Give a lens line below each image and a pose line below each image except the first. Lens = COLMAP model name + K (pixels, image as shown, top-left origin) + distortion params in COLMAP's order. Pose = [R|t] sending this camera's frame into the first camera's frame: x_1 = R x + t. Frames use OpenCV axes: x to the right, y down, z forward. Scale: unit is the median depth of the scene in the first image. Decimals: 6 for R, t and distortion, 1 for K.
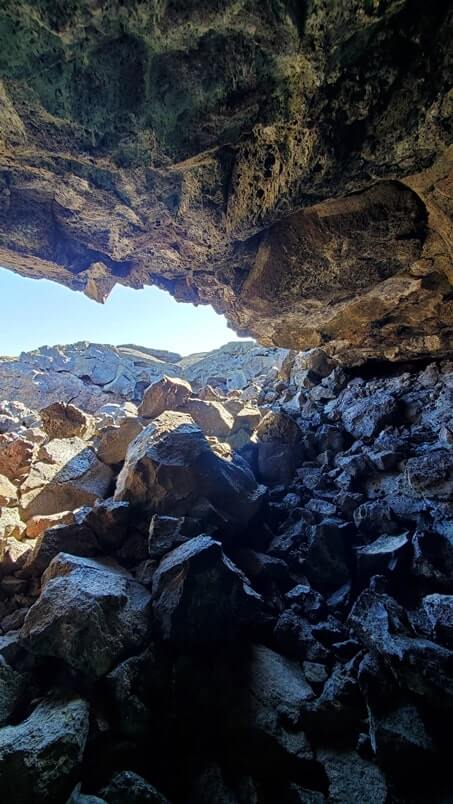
lens RADIAL K [[321.0, 0, 220.5], [0, 321.0, 399.9], [0, 0, 1]] dist [0.003620, -0.011444]
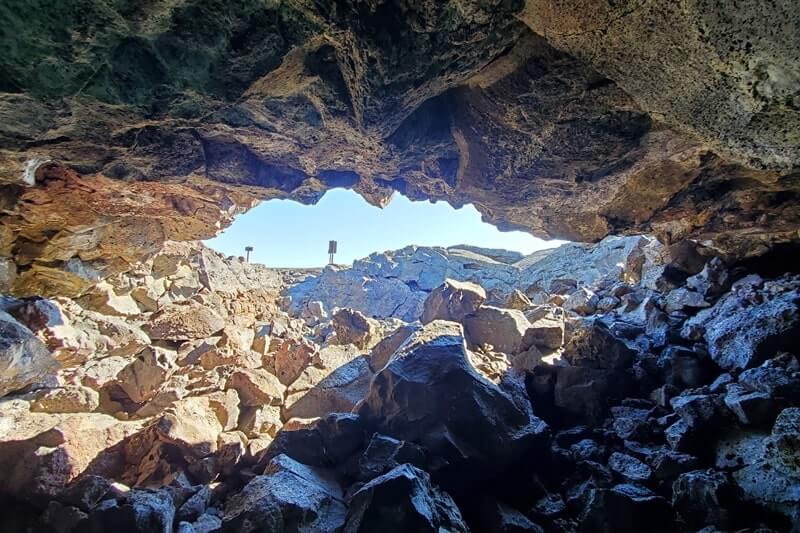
lens RADIAL K [[374.5, 0, 398.4], [0, 374.5, 272.3], [0, 0, 1]] dist [0.003622, -0.013048]
pose [[0.883844, -0.035875, -0.466403, 0.234926], [-0.007706, 0.995803, -0.091200, -0.001283], [0.467718, 0.084201, 0.879858, 0.033259]]
